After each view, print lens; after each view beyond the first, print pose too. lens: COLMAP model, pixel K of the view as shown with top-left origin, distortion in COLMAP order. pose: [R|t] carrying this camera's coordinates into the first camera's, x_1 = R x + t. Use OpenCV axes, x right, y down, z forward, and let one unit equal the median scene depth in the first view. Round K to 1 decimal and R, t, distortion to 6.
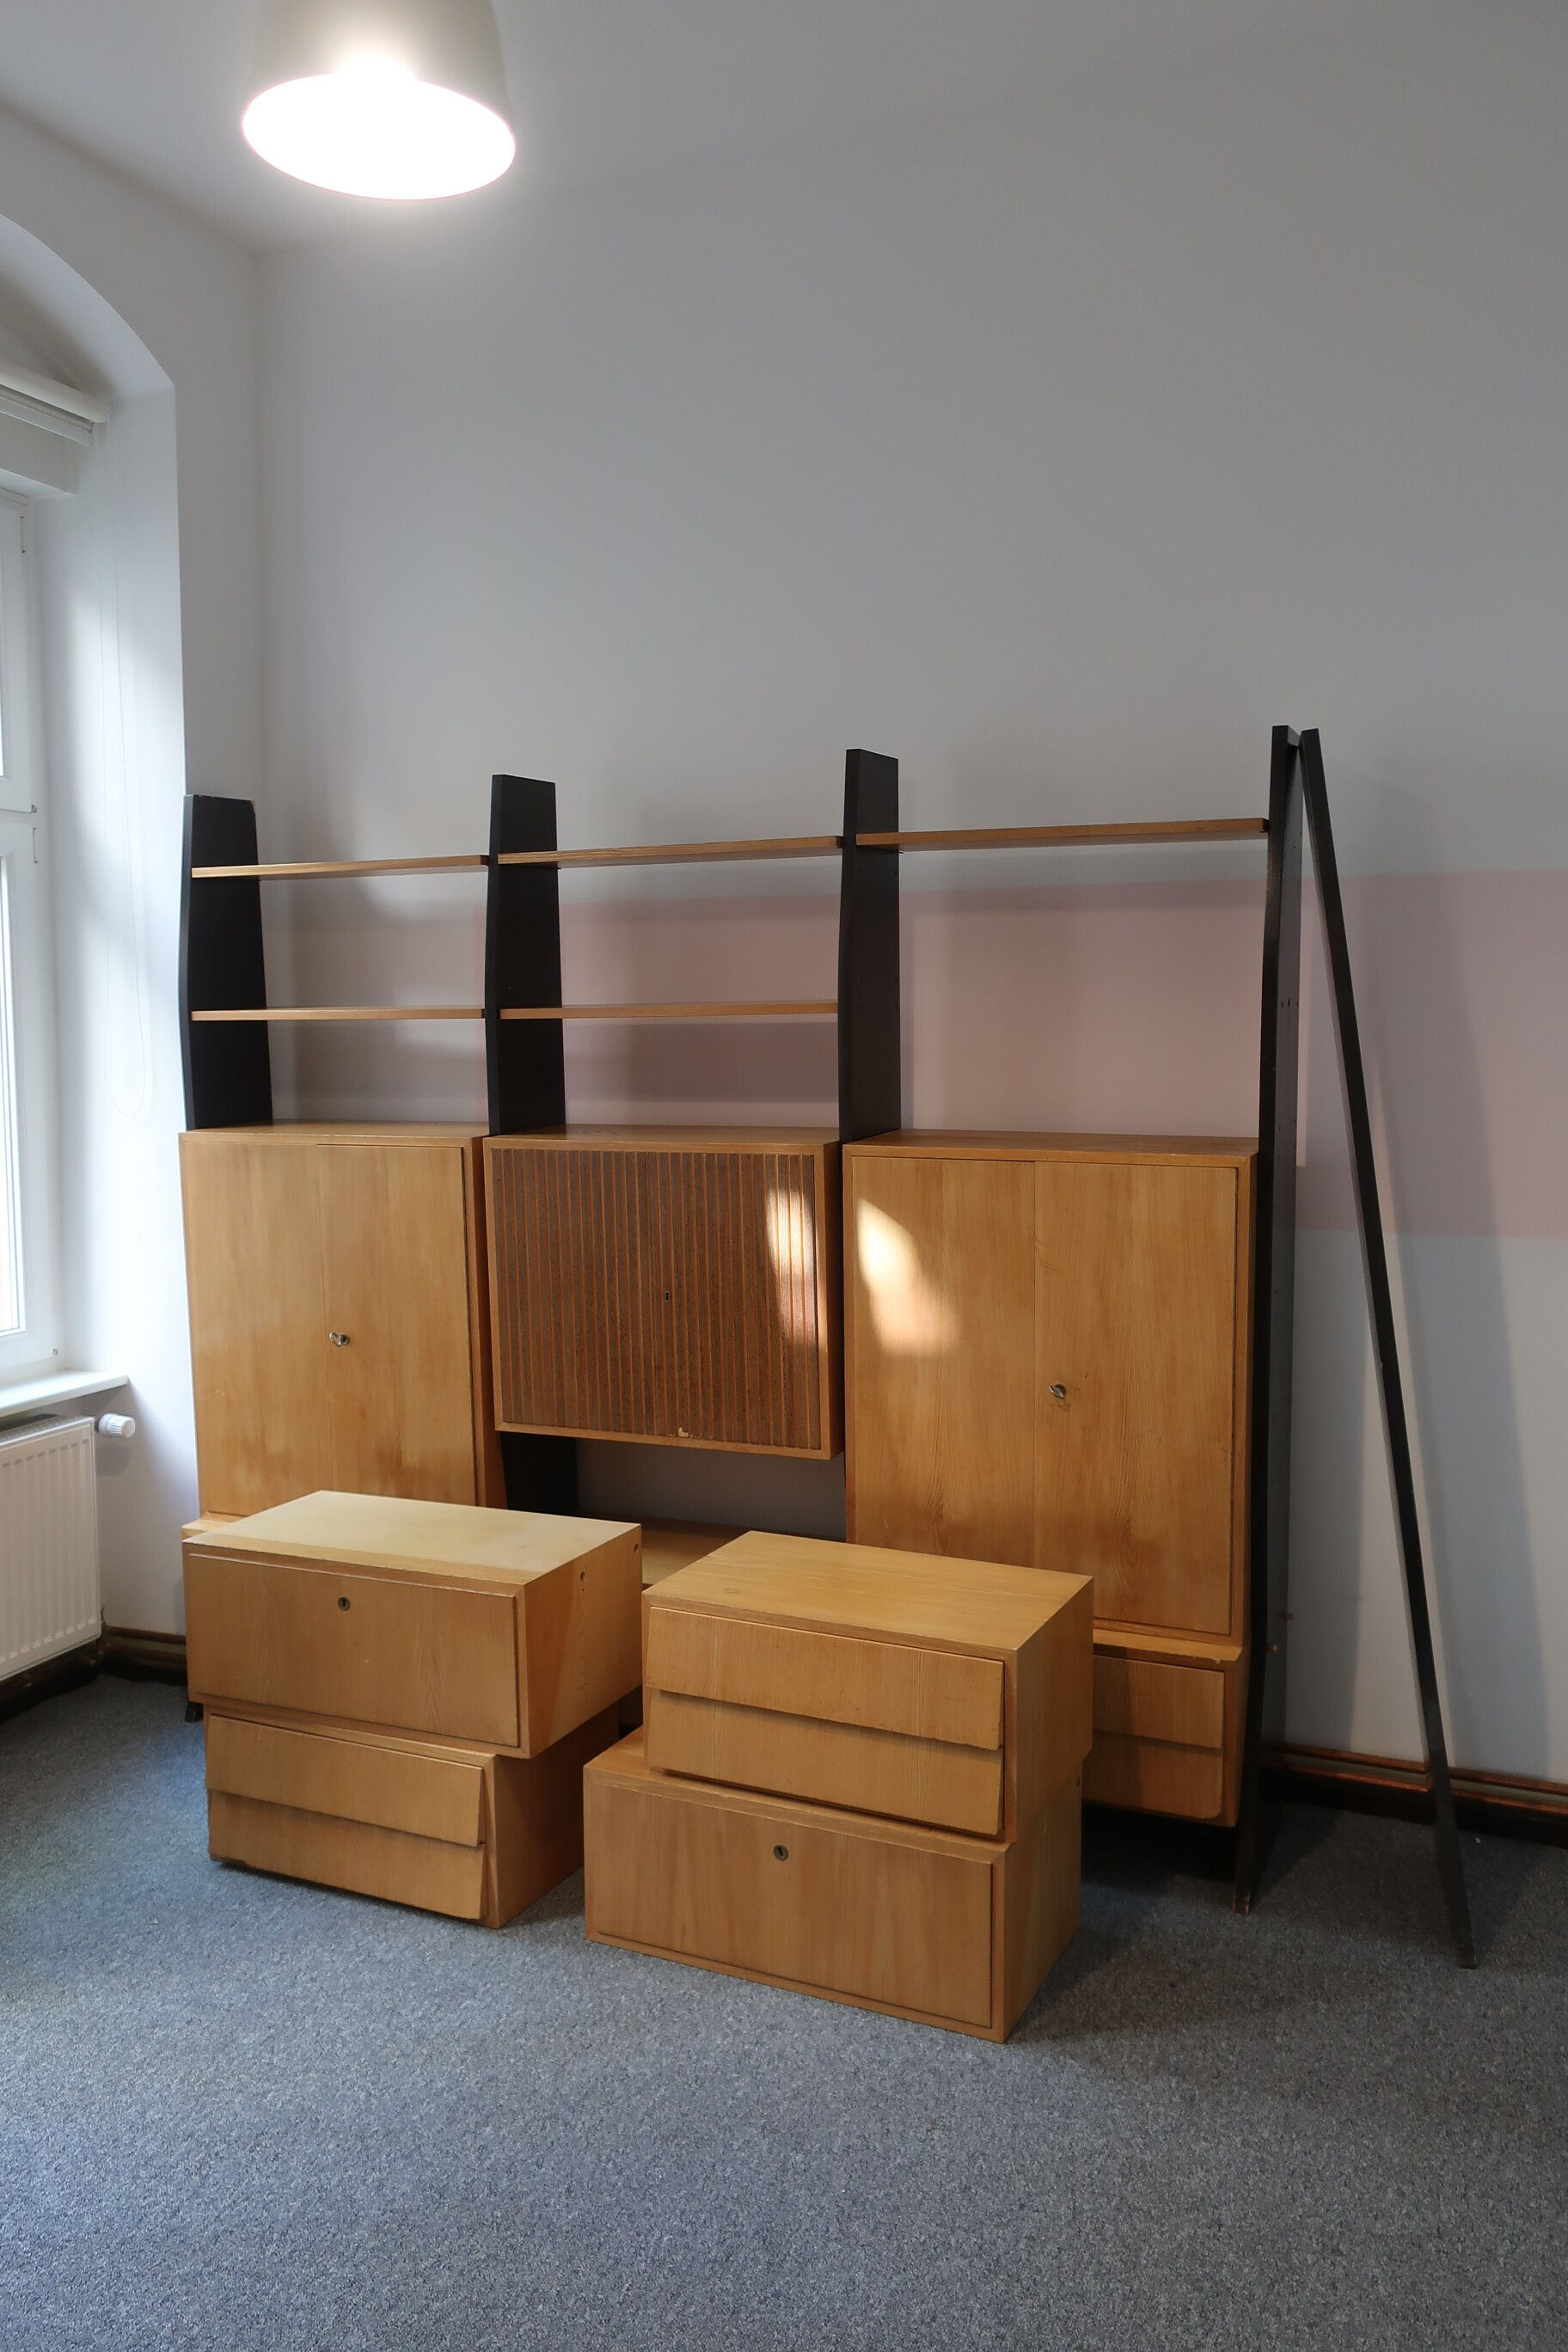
lens RADIAL K [[1854.0, 0, 774.6], [0, 1854.0, 1165.2], [0, 0, 1]] dist [0.003919, 0.003114]
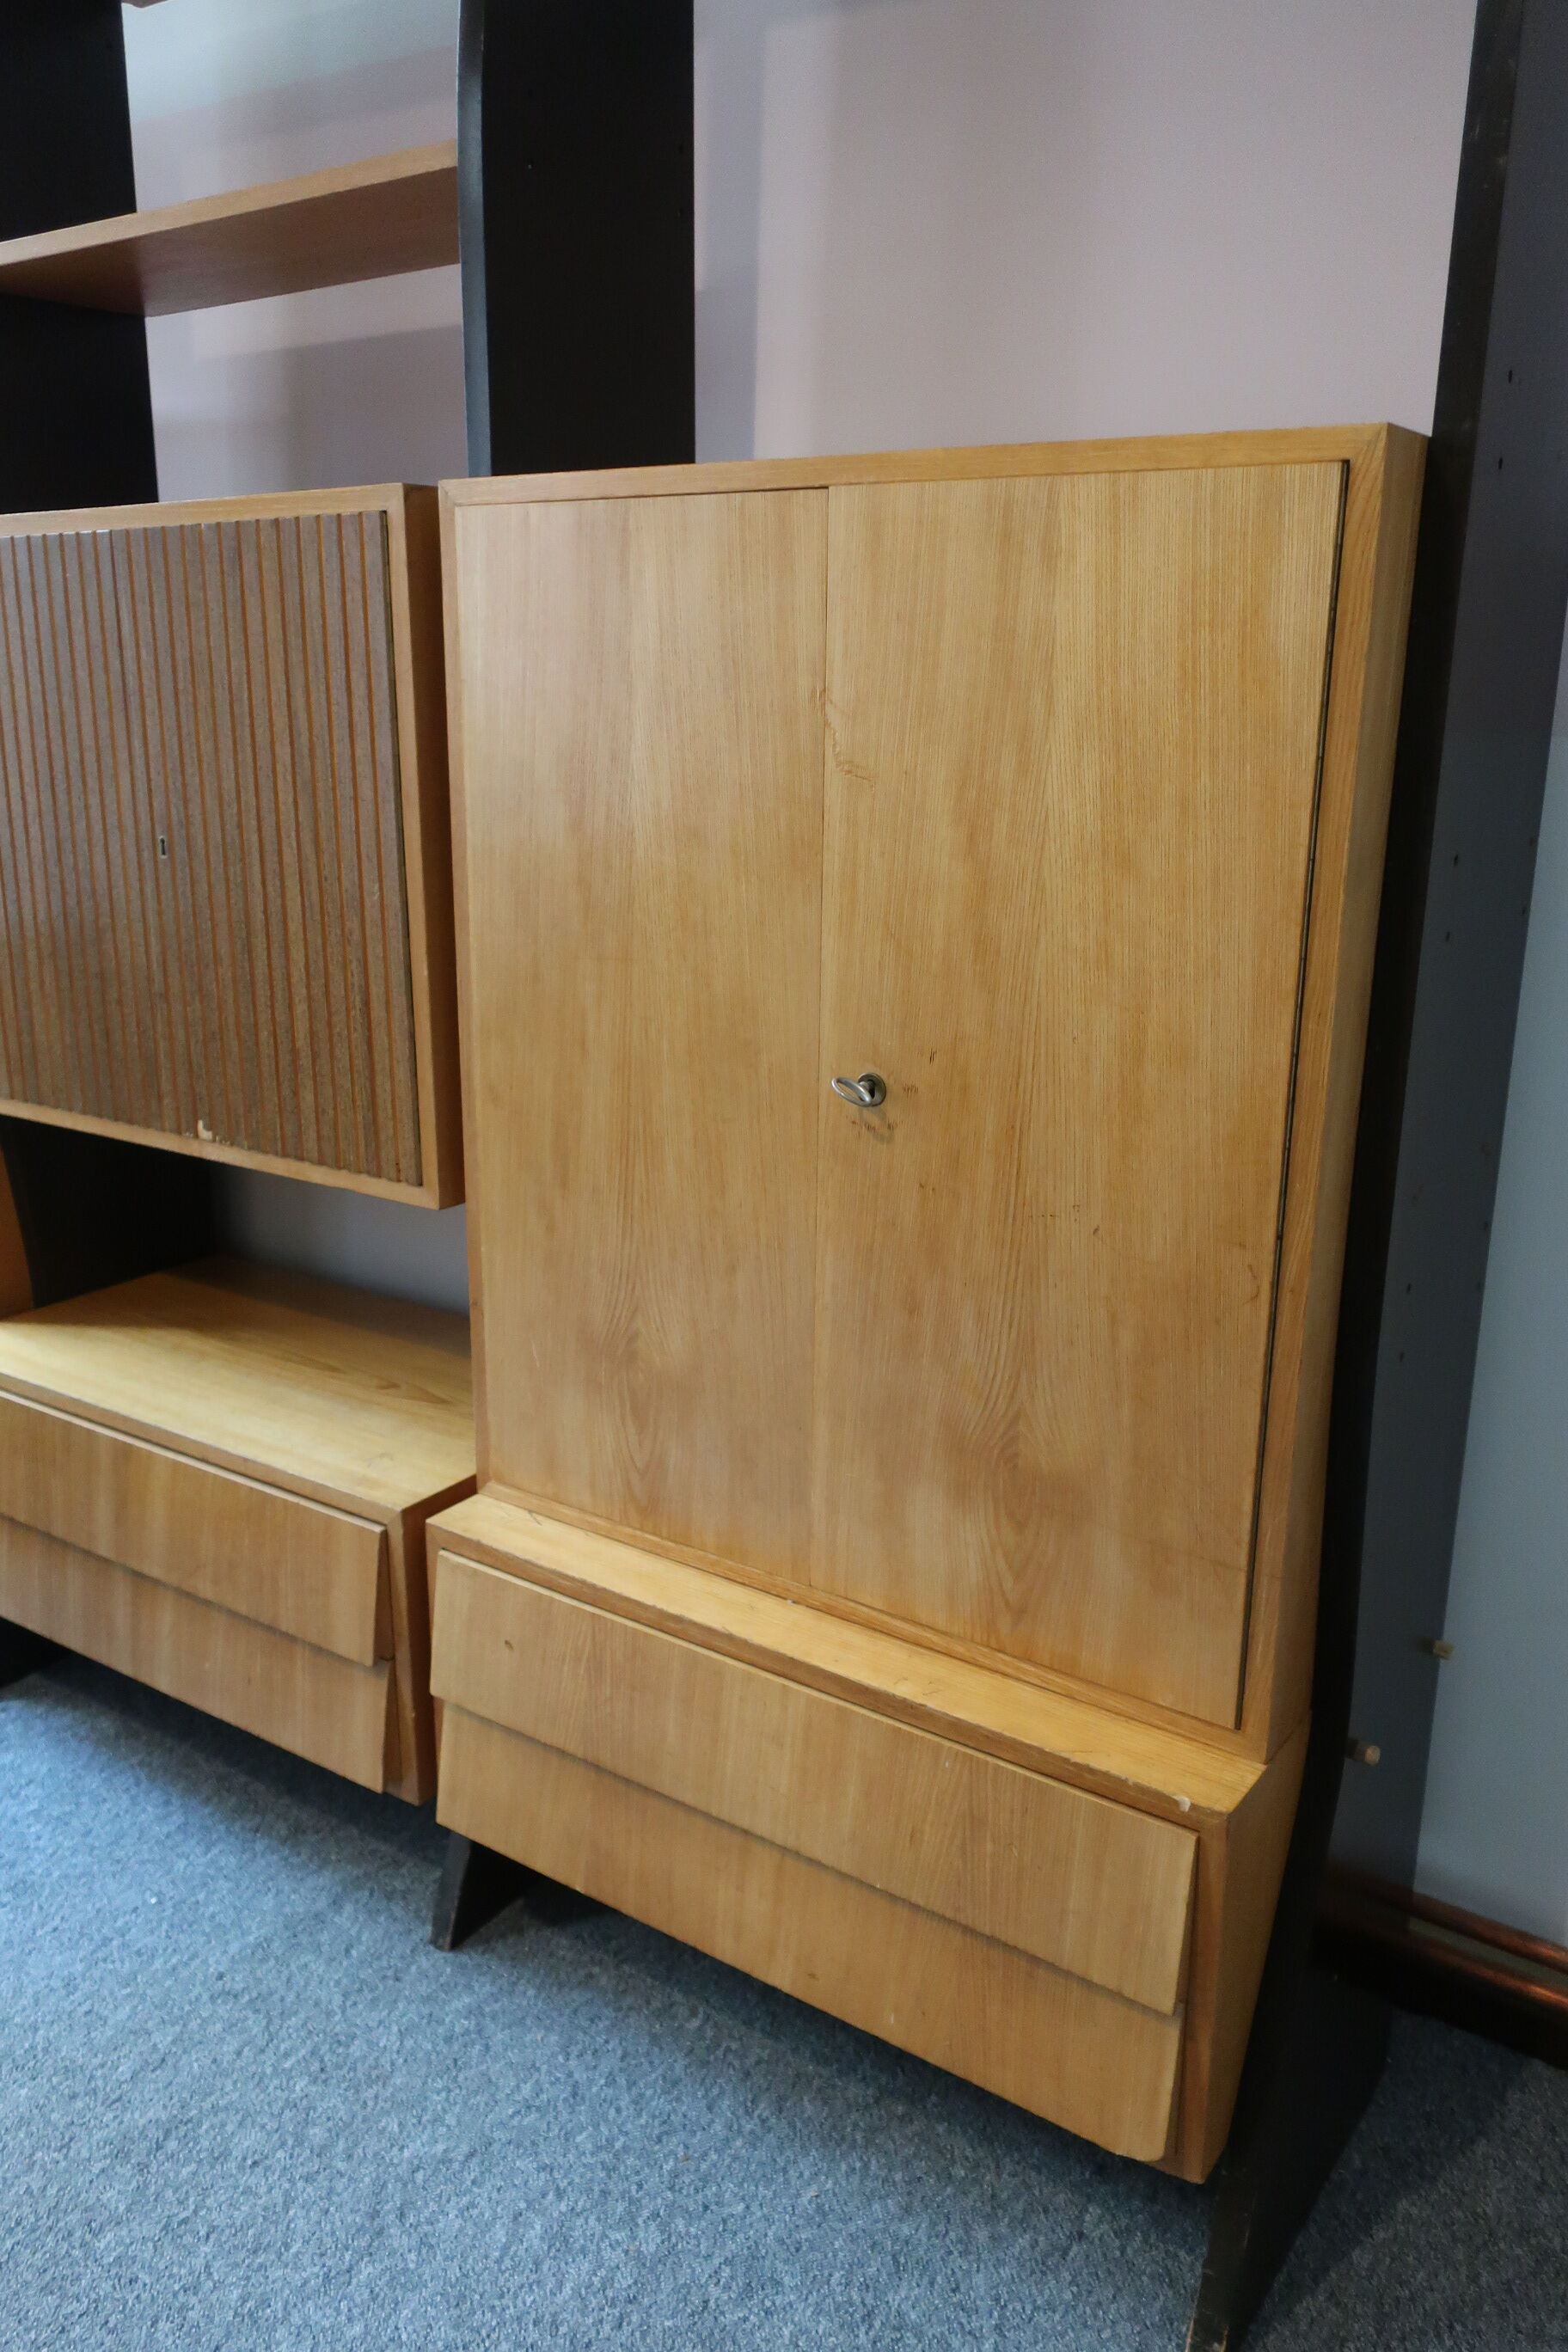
lens RADIAL K [[1854.0, 0, 778.9], [0, 1854.0, 1164.2], [0, 0, 1]] dist [0.003919, 0.003114]
pose [[0.980466, 0.072912, -0.182676, 0.191208], [-0.043291, 0.985975, 0.161183, 0.067548], [0.191866, -0.150126, 0.969871, 0.553928]]
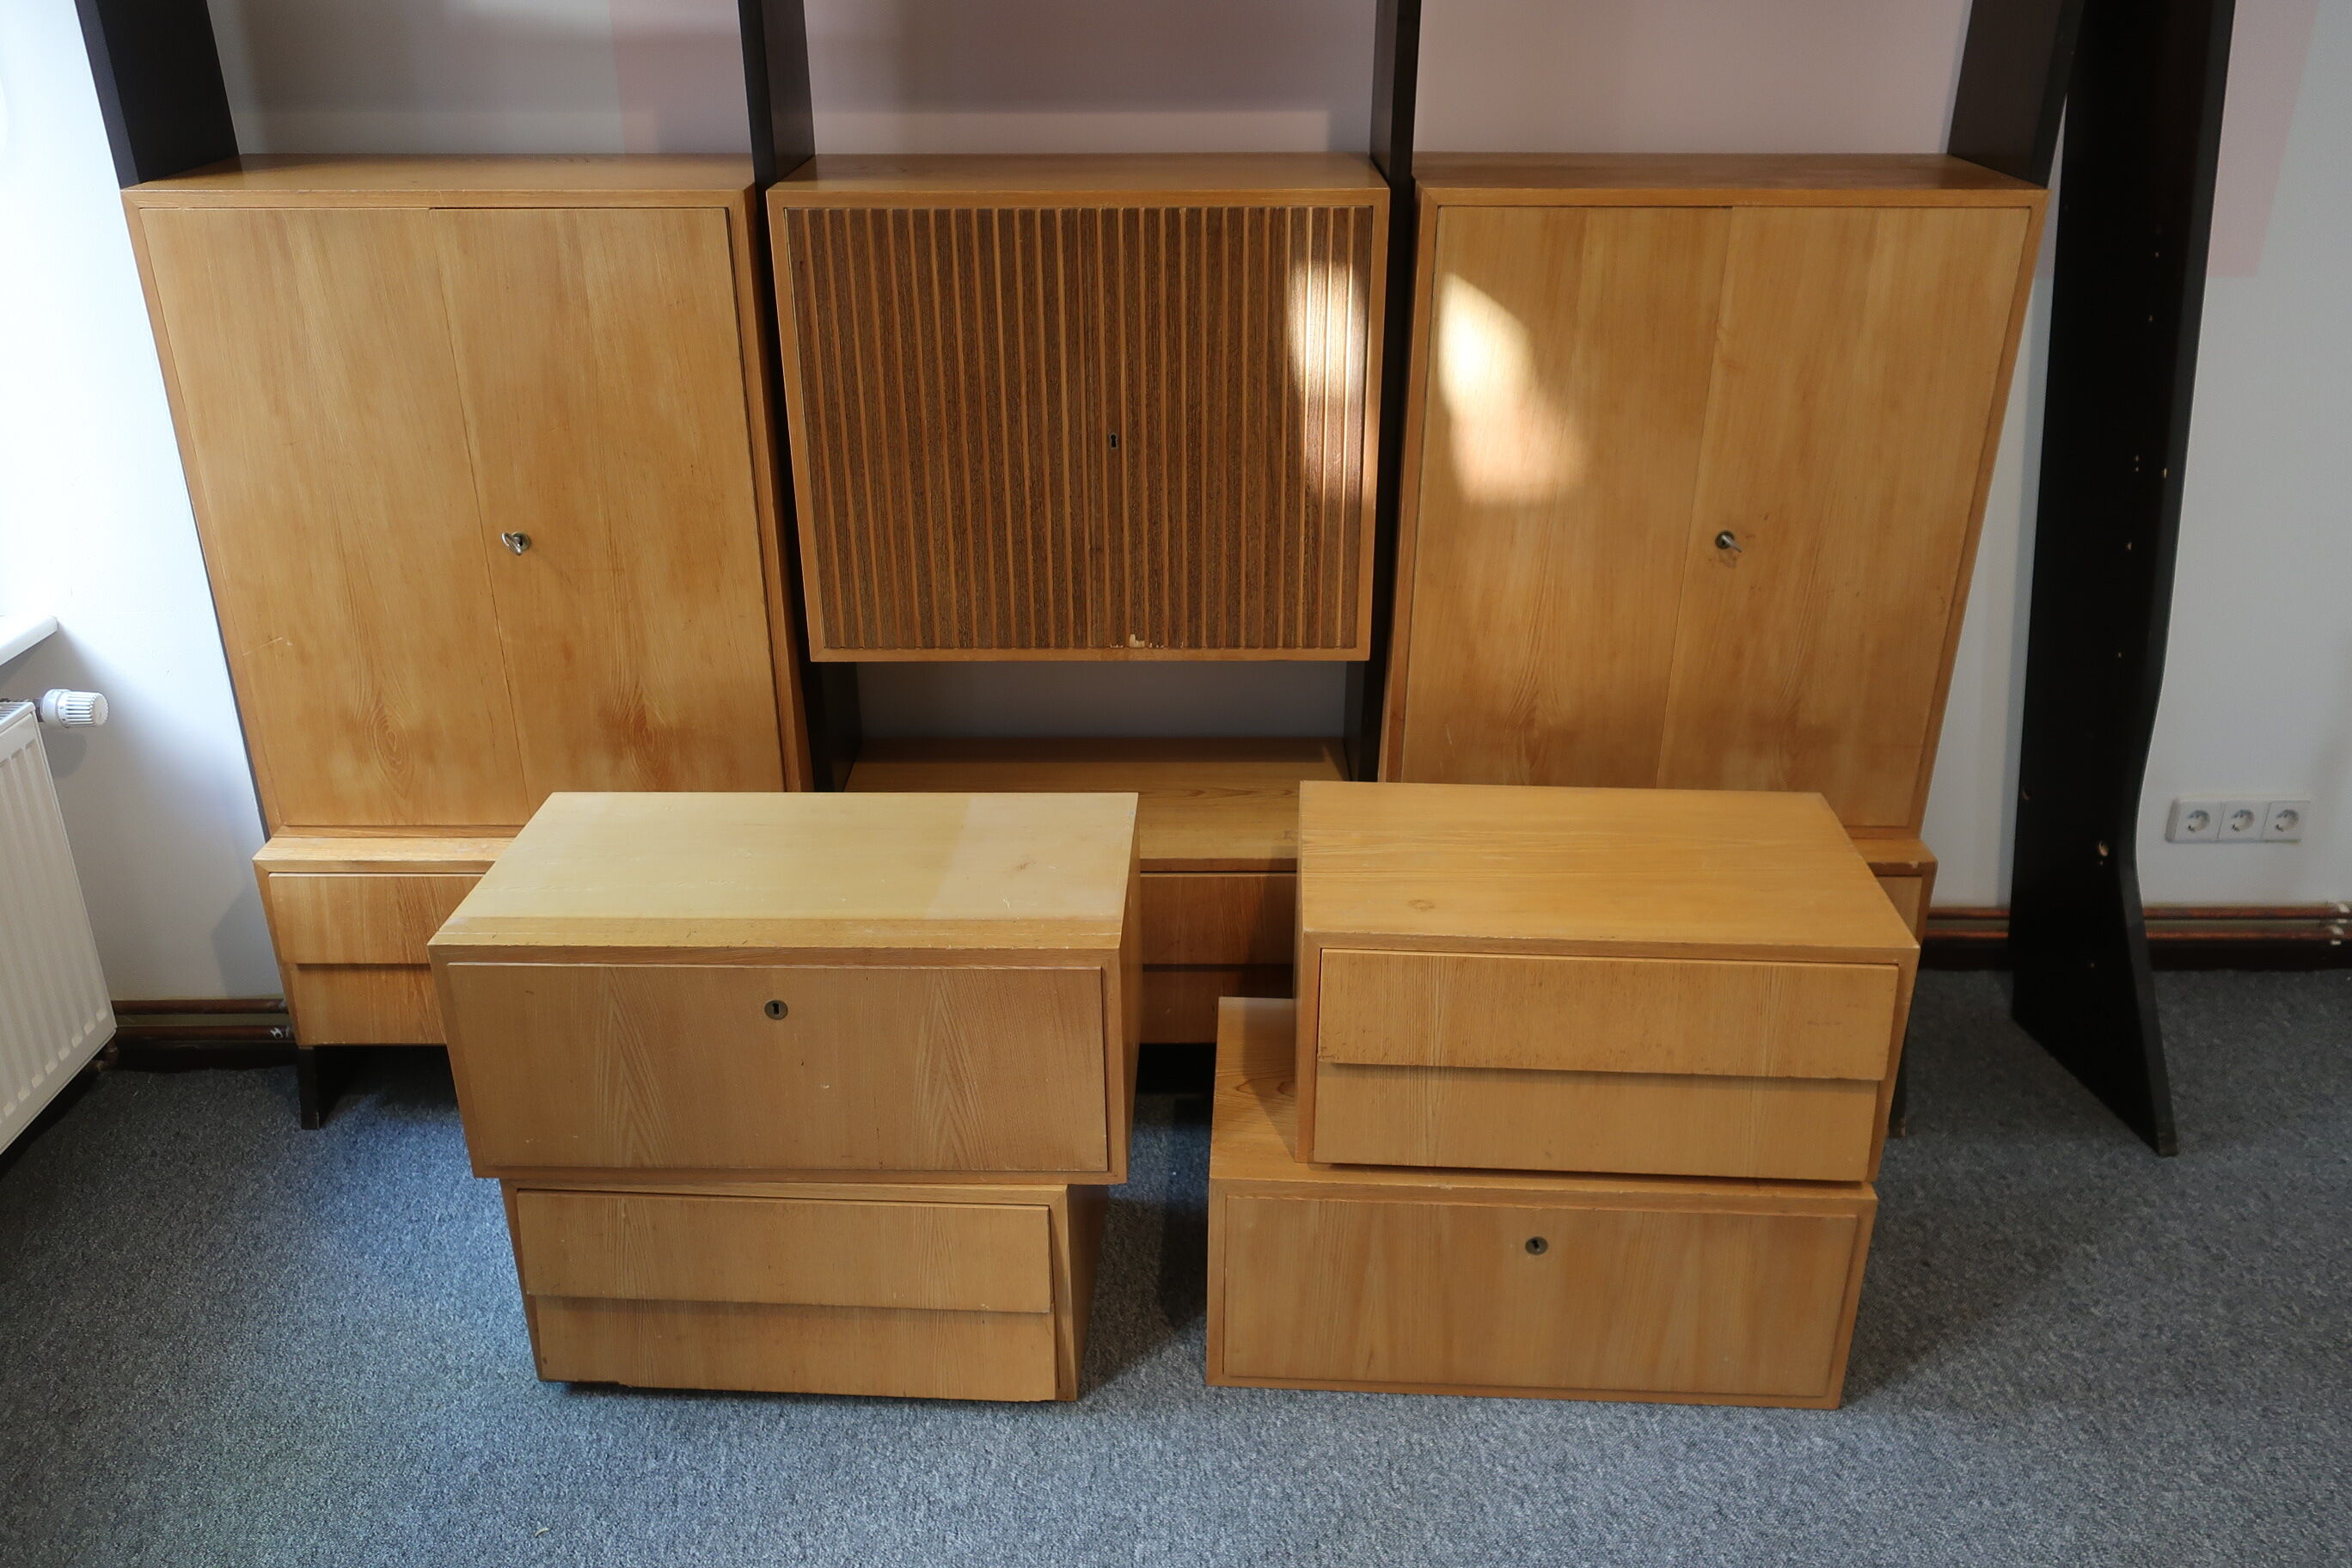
lens RADIAL K [[1854.0, 0, 1157.0], [0, 1854.0, 776.9], [0, 0, 1]] dist [0.003919, 0.003114]
pose [[0.921830, -0.150642, 0.357123, -0.292112], [0.026010, 0.943348, 0.330784, -0.031838], [-0.386721, -0.295637, 0.873524, 0.396227]]
